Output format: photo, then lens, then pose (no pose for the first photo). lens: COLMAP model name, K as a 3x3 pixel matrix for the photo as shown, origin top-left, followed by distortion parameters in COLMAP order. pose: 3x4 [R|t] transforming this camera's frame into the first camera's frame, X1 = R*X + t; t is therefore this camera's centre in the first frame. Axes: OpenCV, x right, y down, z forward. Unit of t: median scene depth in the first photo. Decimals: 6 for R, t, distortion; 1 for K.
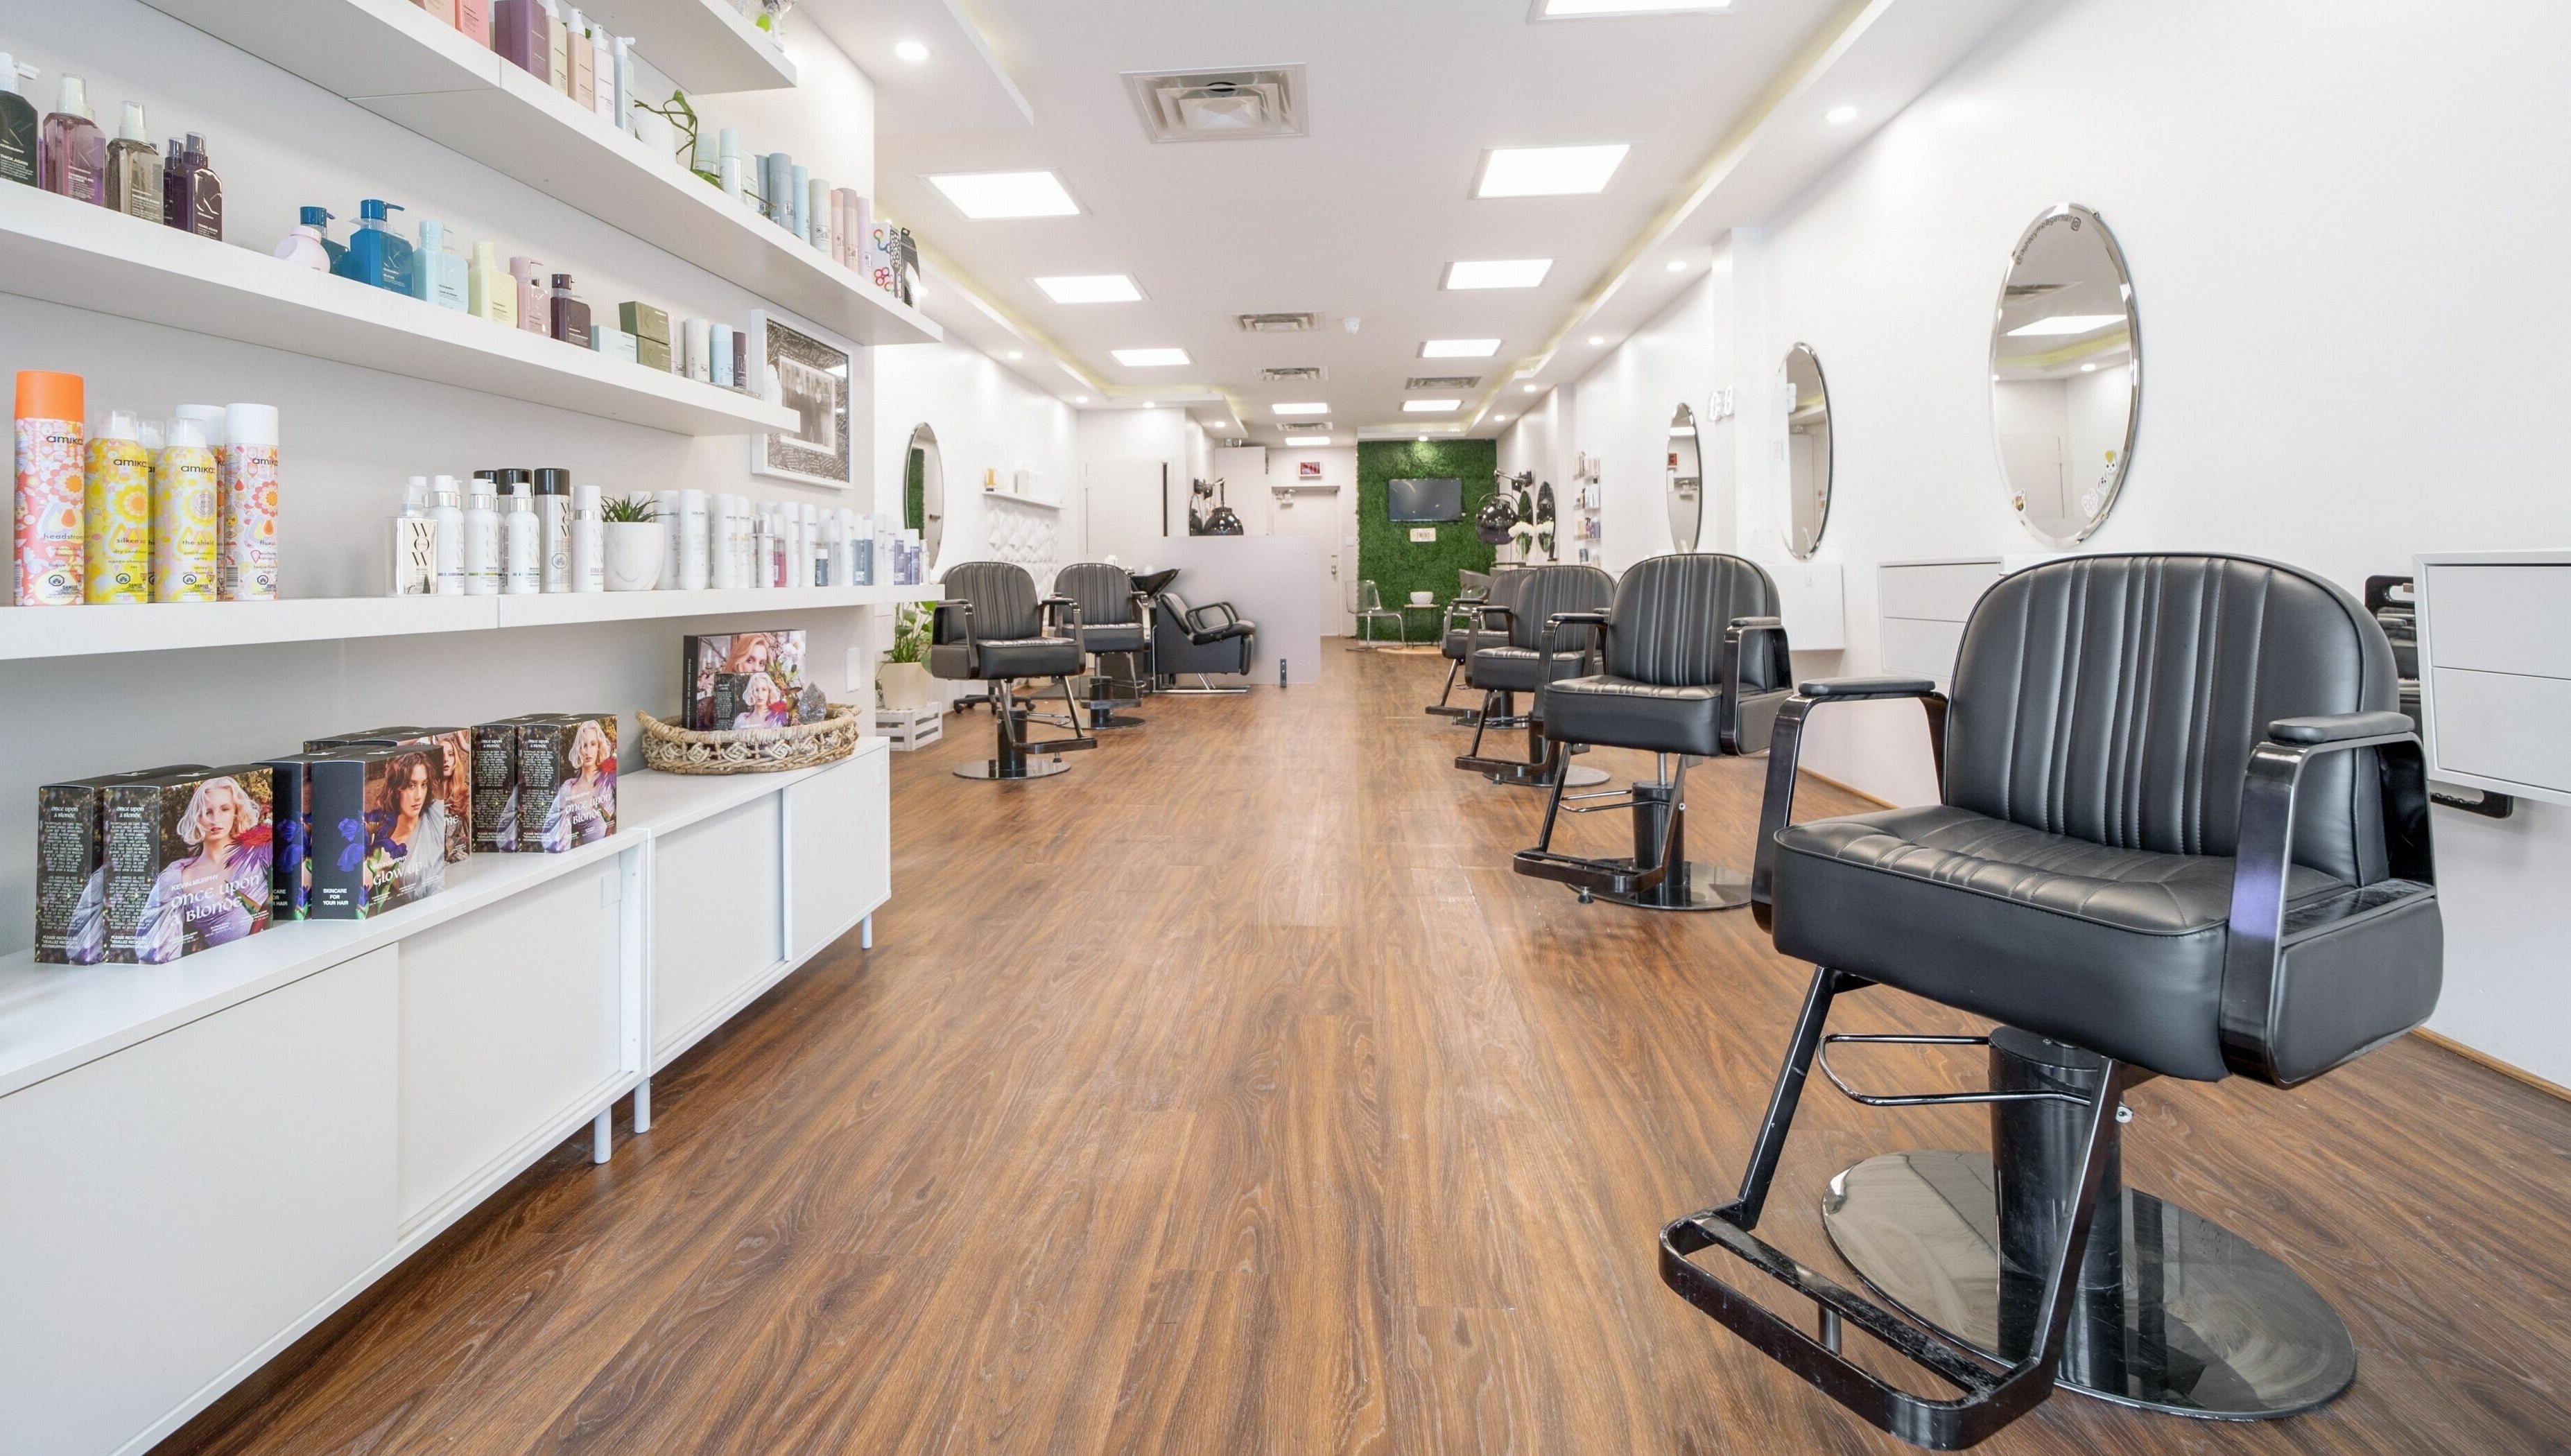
lens RADIAL K [[1081.7, 0, 1285.9], [0, 1081.7, 548.9], [0, 0, 1]] dist [0.000604, 0.000401]
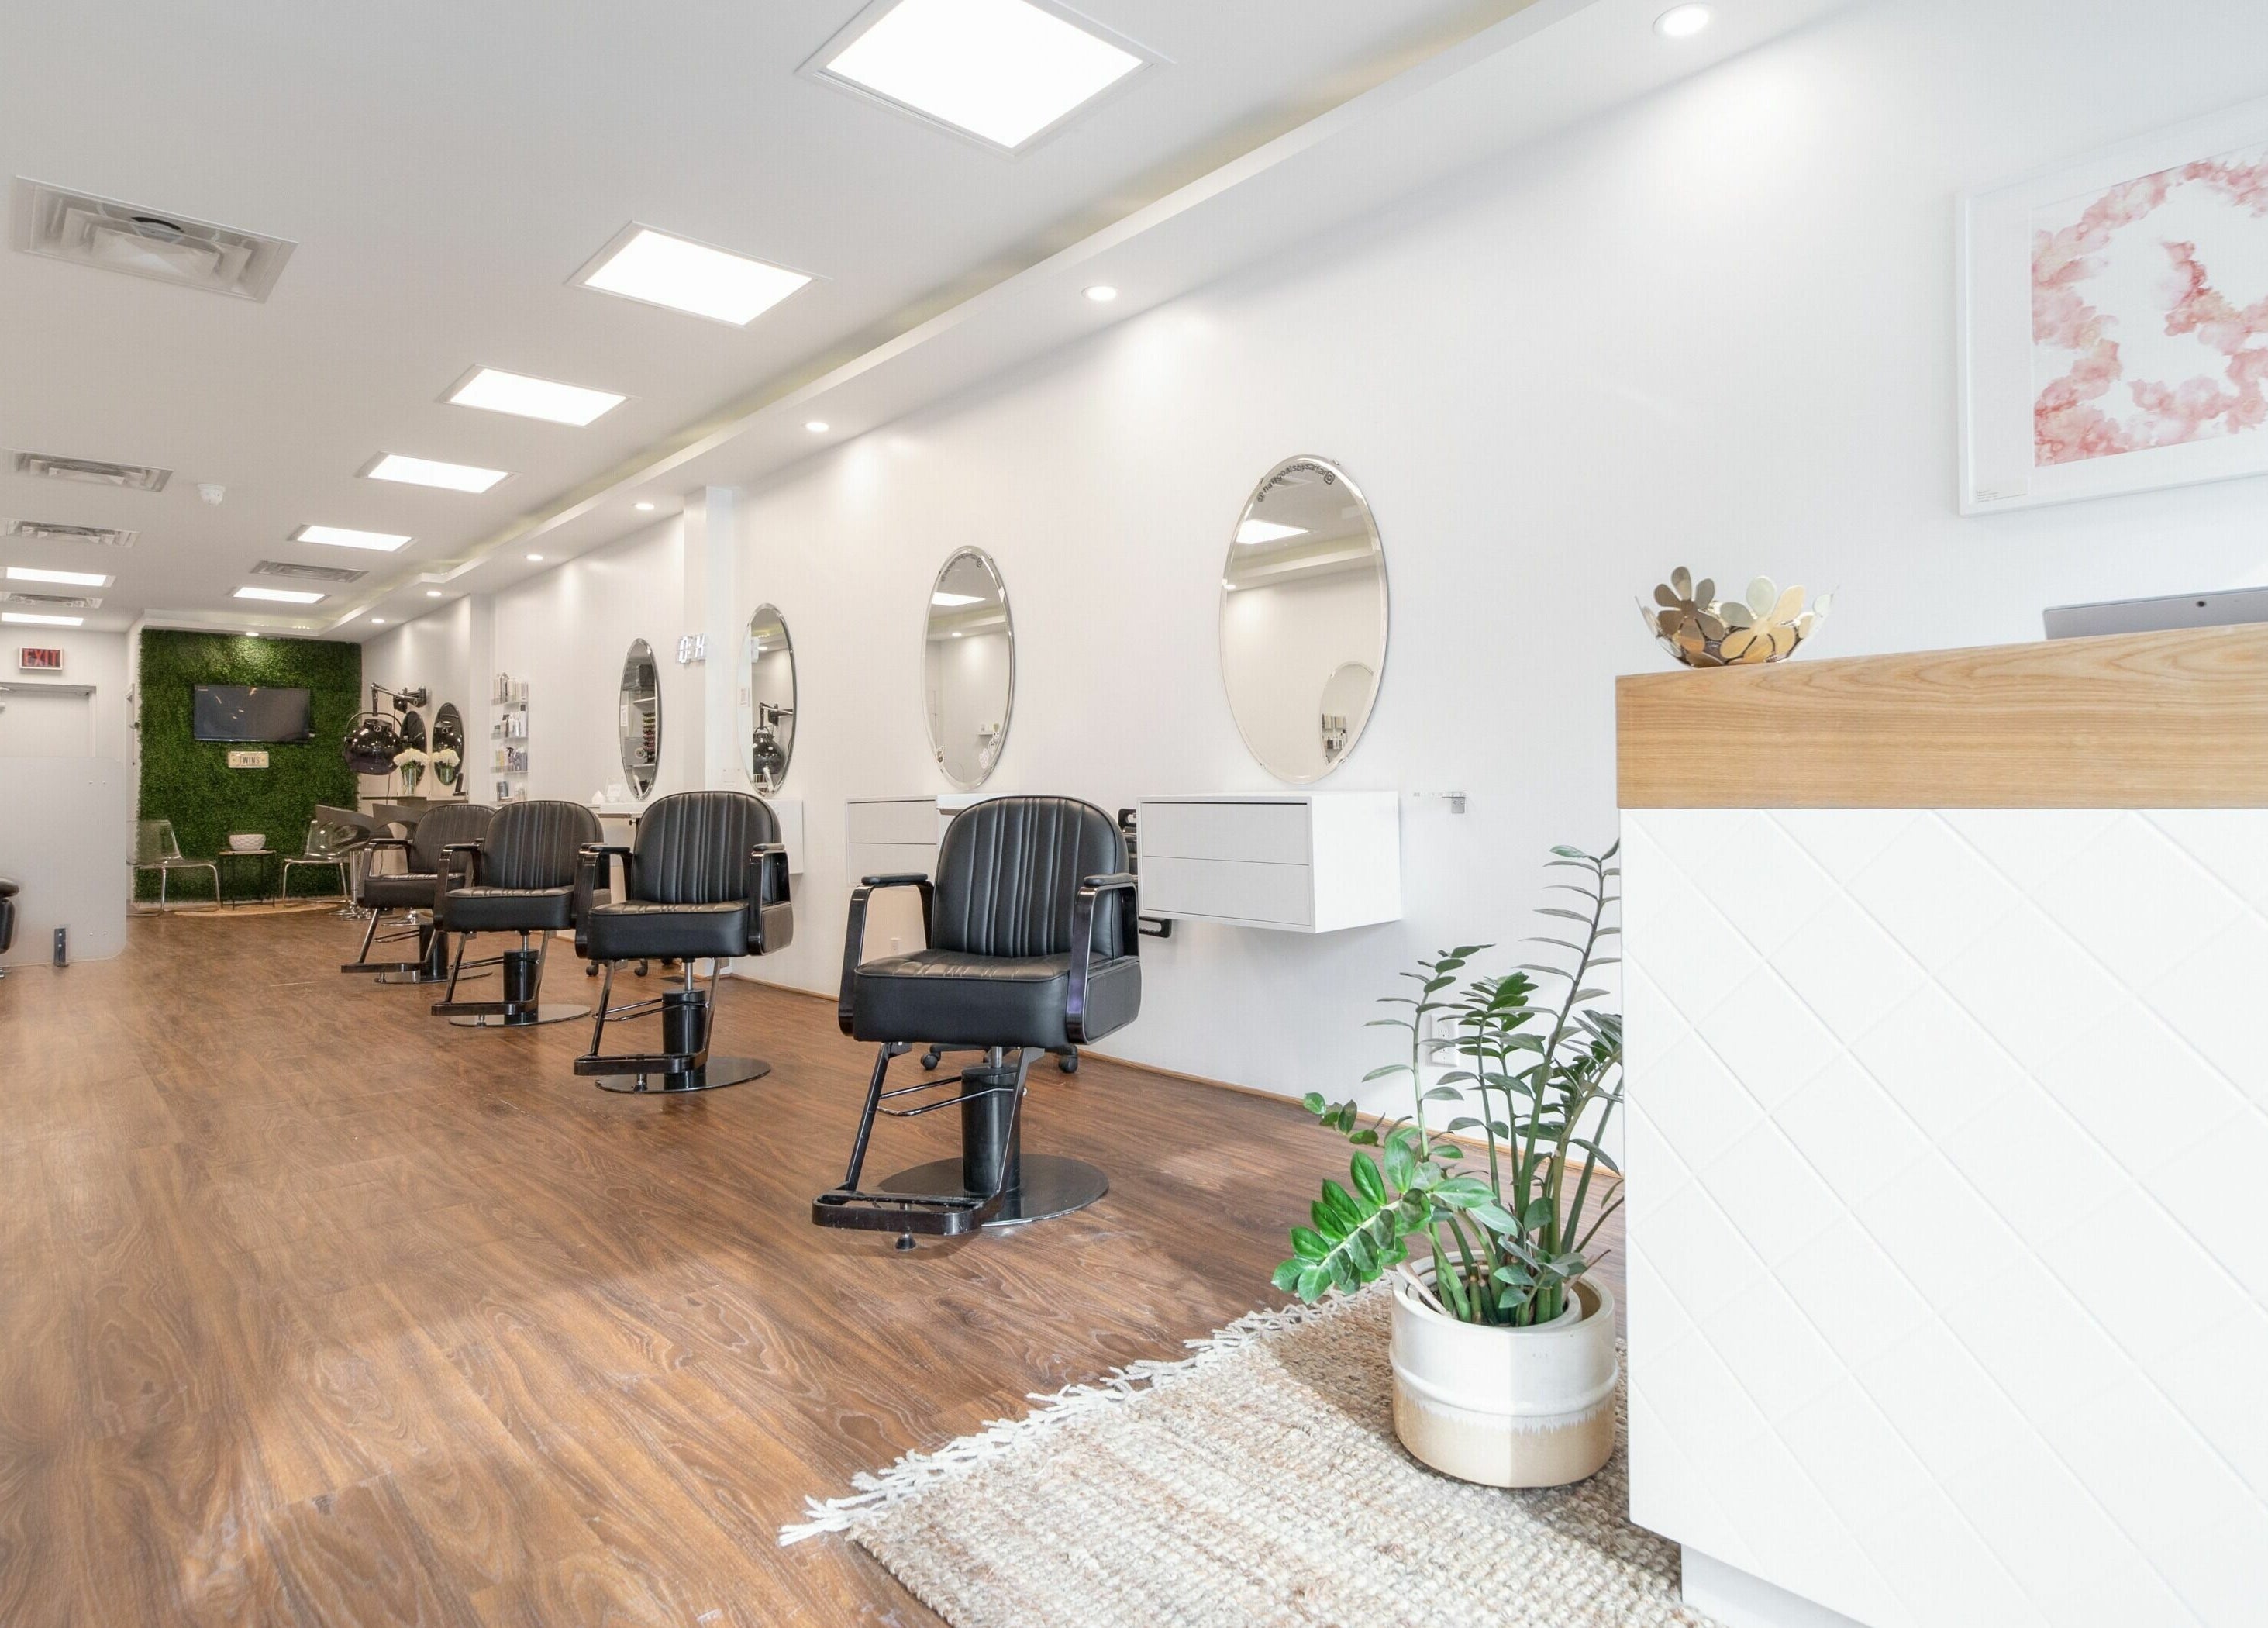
lens RADIAL K [[1199.9, 0, 1134.0], [0, 1199.9, 814.0], [0, 0, 1]] dist [0.001327, 0.000622]
pose [[0.700584, -0.004598, 0.713555, -0.121975], [-0.014394, 0.999685, 0.020574, -0.002506], [-0.713425, -0.024685, 0.700297, -0.124313]]
